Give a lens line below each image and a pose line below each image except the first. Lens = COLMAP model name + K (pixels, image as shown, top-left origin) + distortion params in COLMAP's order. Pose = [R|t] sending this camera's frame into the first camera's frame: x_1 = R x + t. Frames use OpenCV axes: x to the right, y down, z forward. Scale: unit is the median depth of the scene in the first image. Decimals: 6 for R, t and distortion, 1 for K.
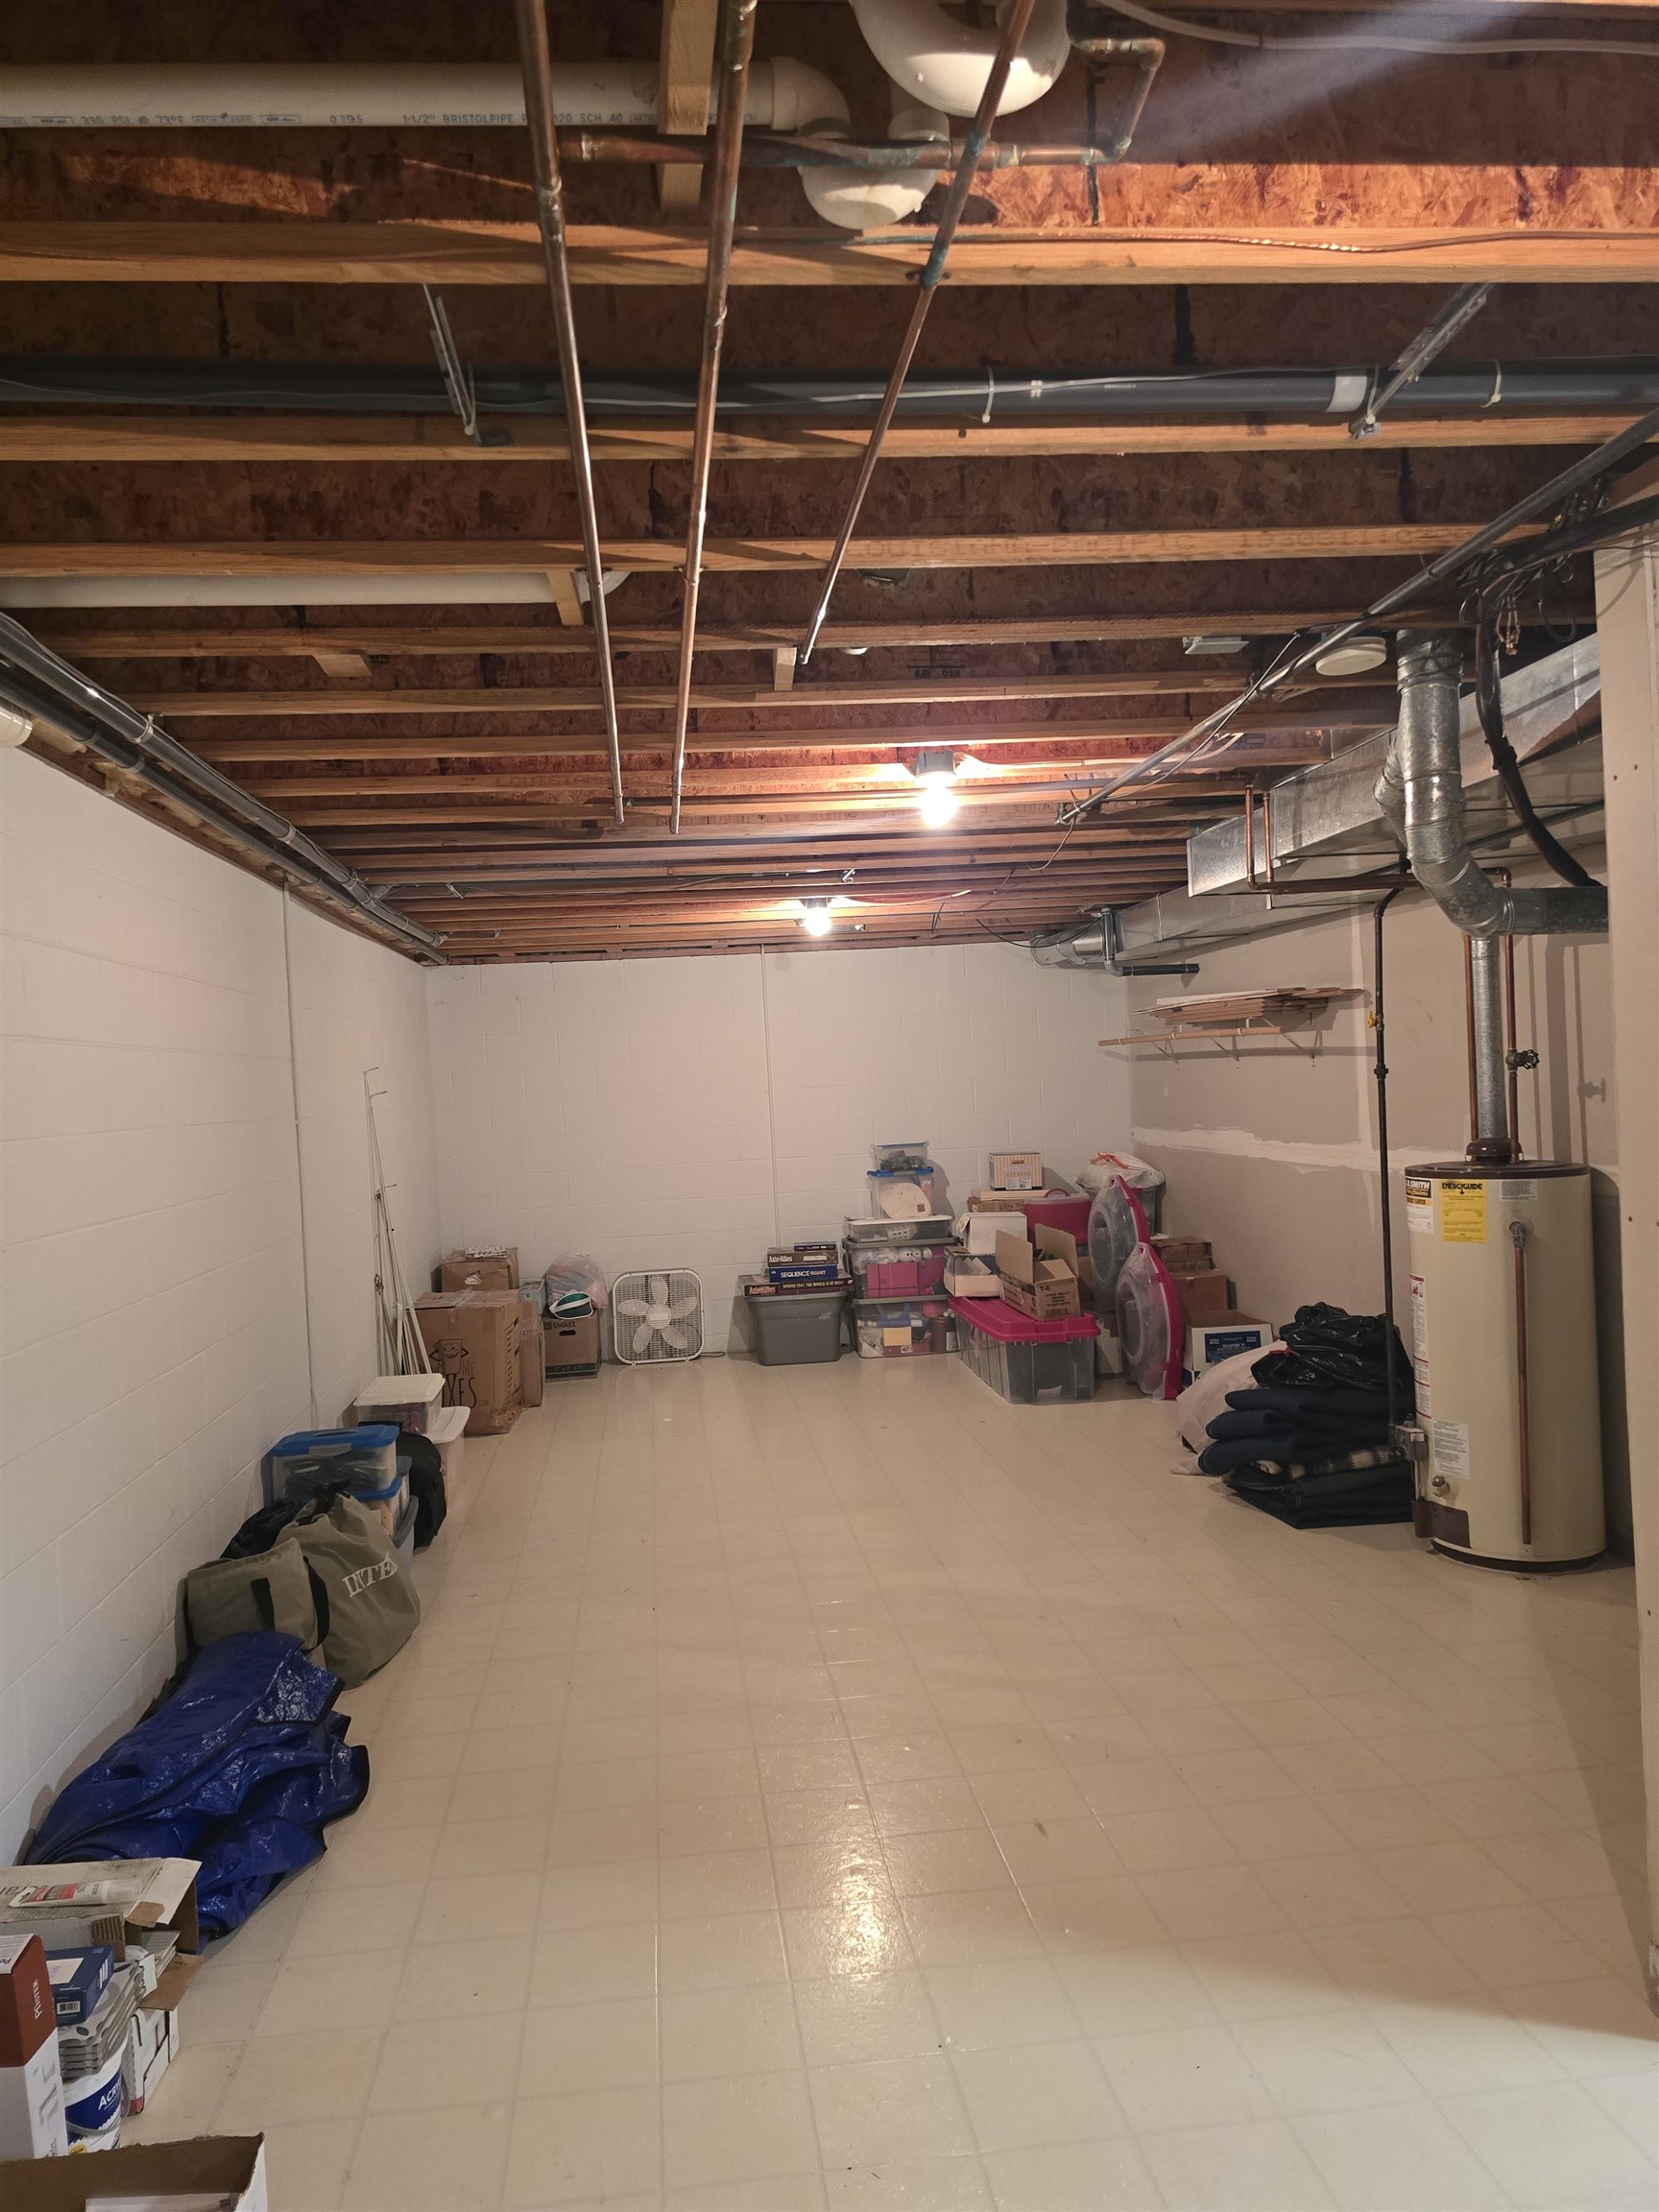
lens RADIAL K [[1498.7, 0, 824.8], [0, 1498.7, 1110.5], [0, 0, 1]] dist [0.059964, -0.059977]
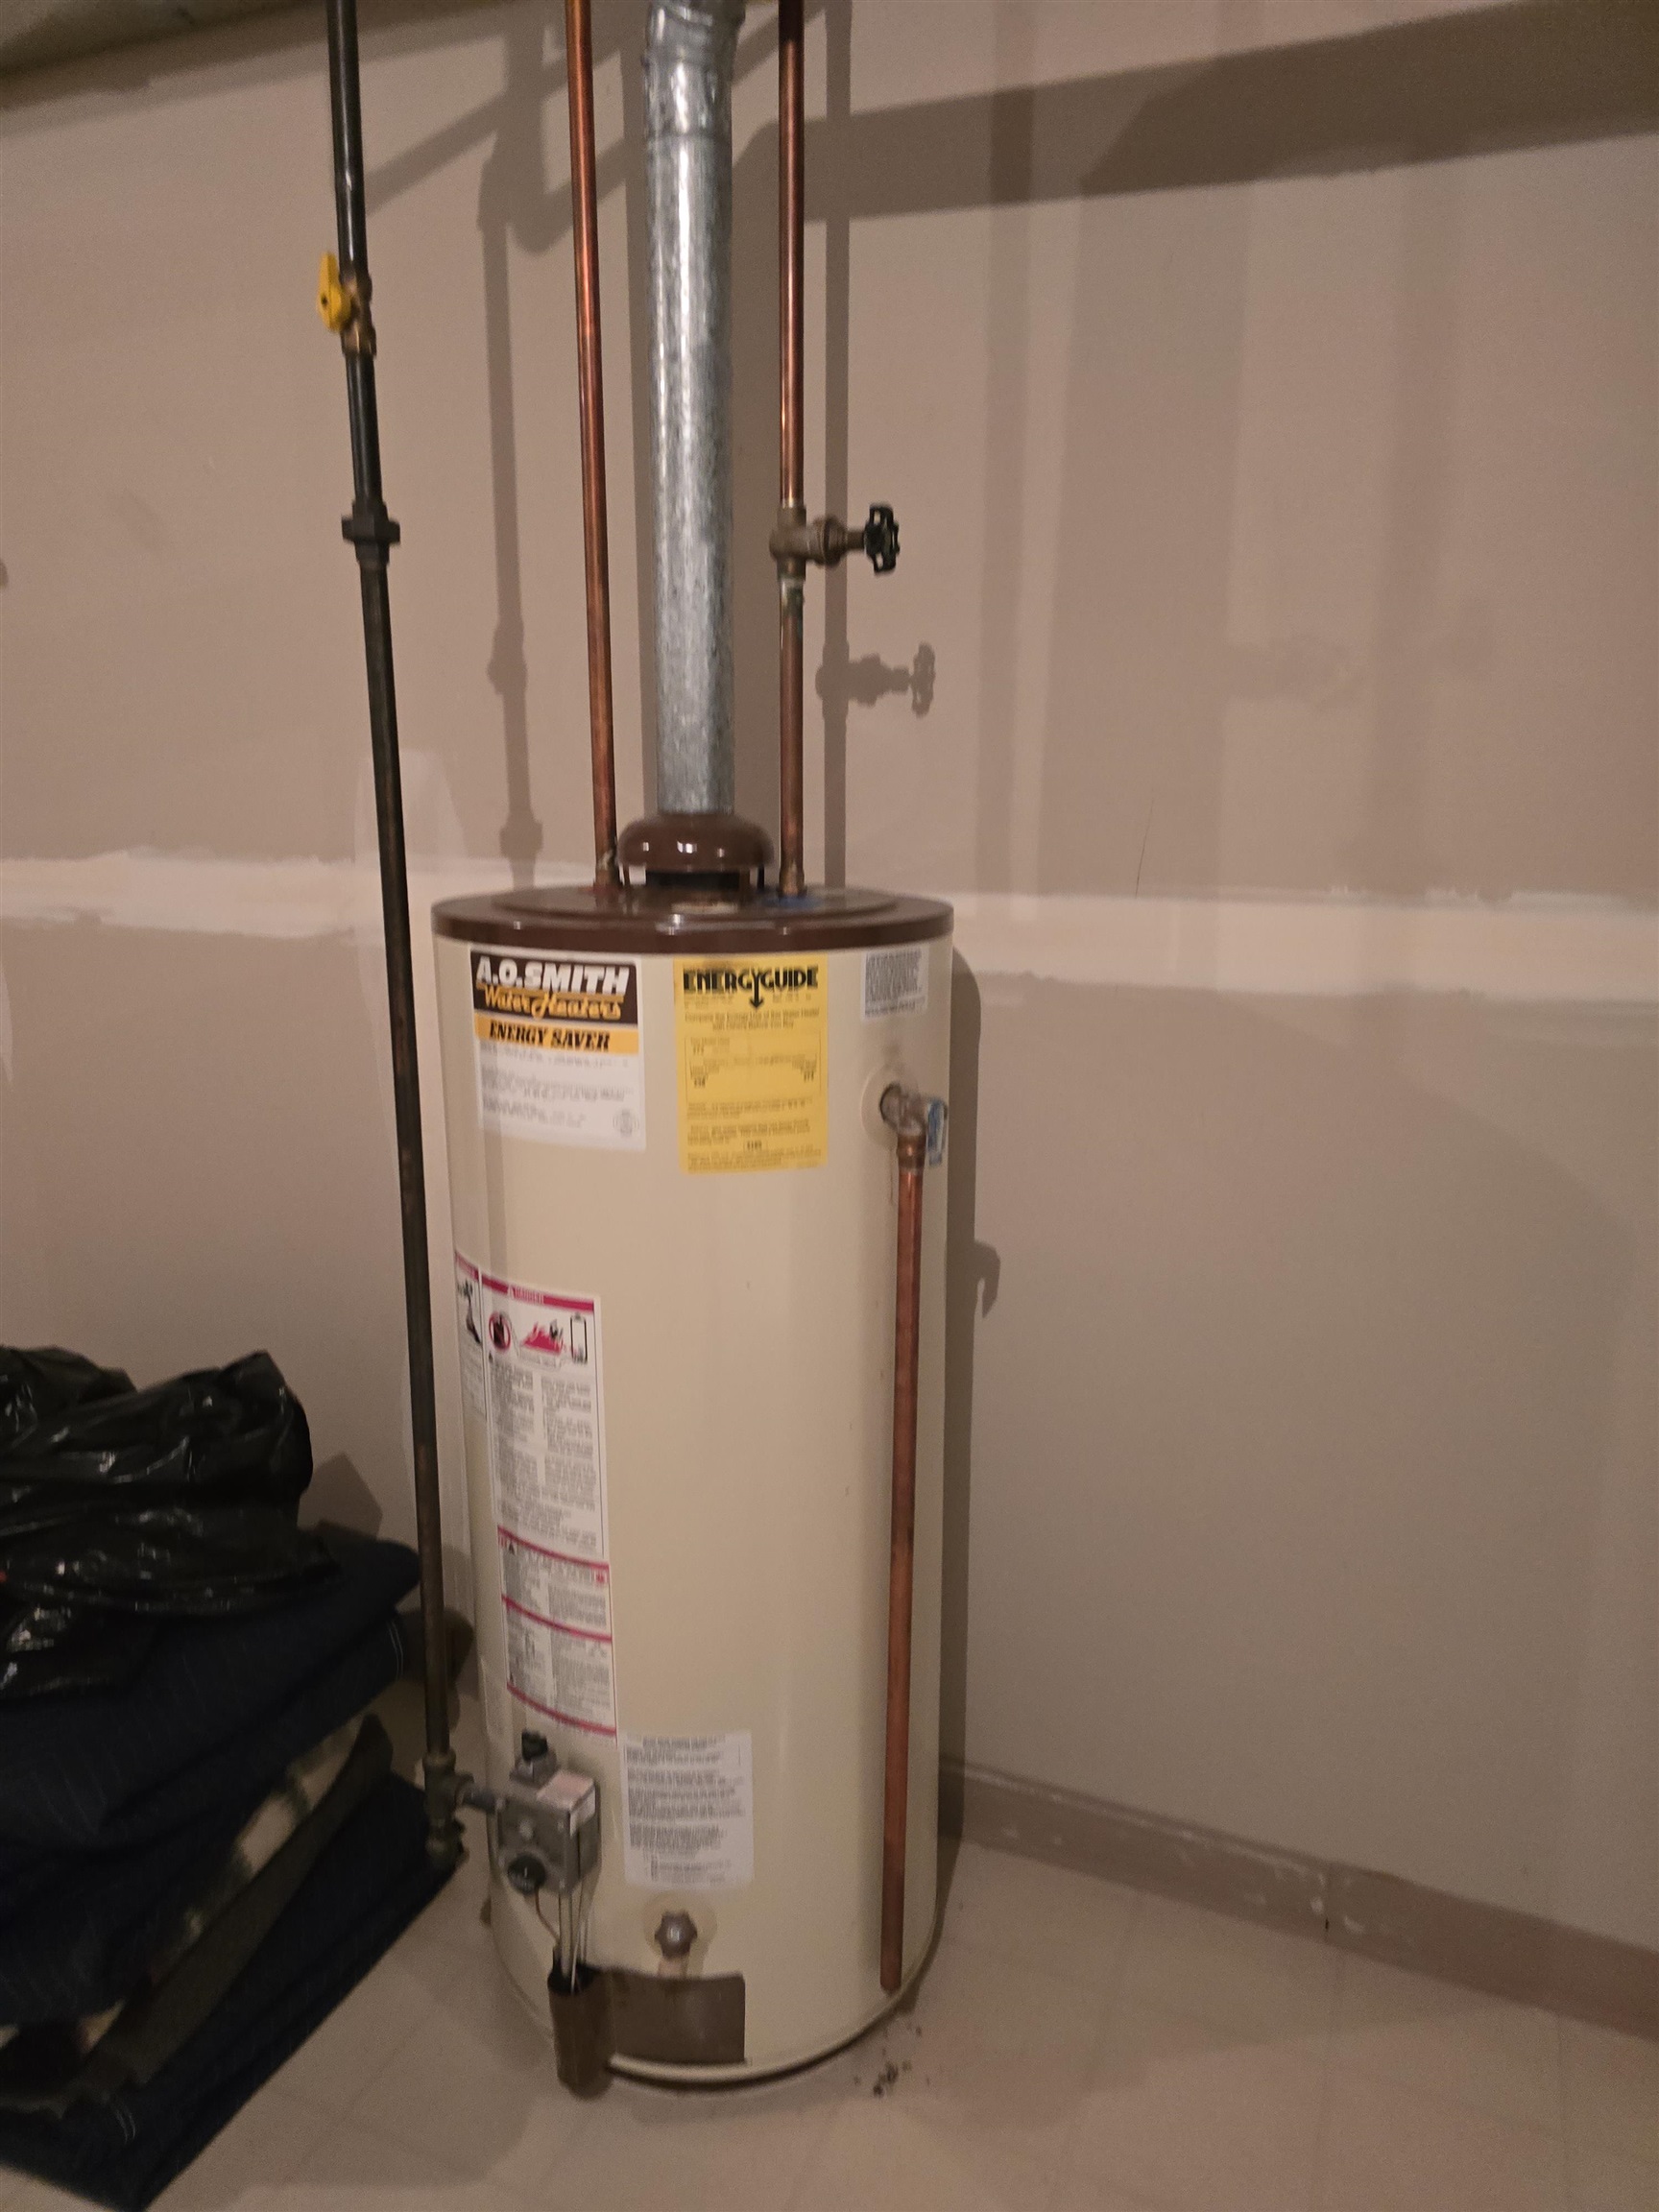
lens RADIAL K [[1498.7, 0, 831.4], [0, 1498.7, 1109.1], [0, 0, 1]] dist [0.059964, -0.059977]
pose [[0.501401, -0.151373, 0.851870, 0.180906], [-0.014878, 0.982923, 0.183417, 0.021688], [-0.865087, -0.104640, 0.490587, 0.827435]]
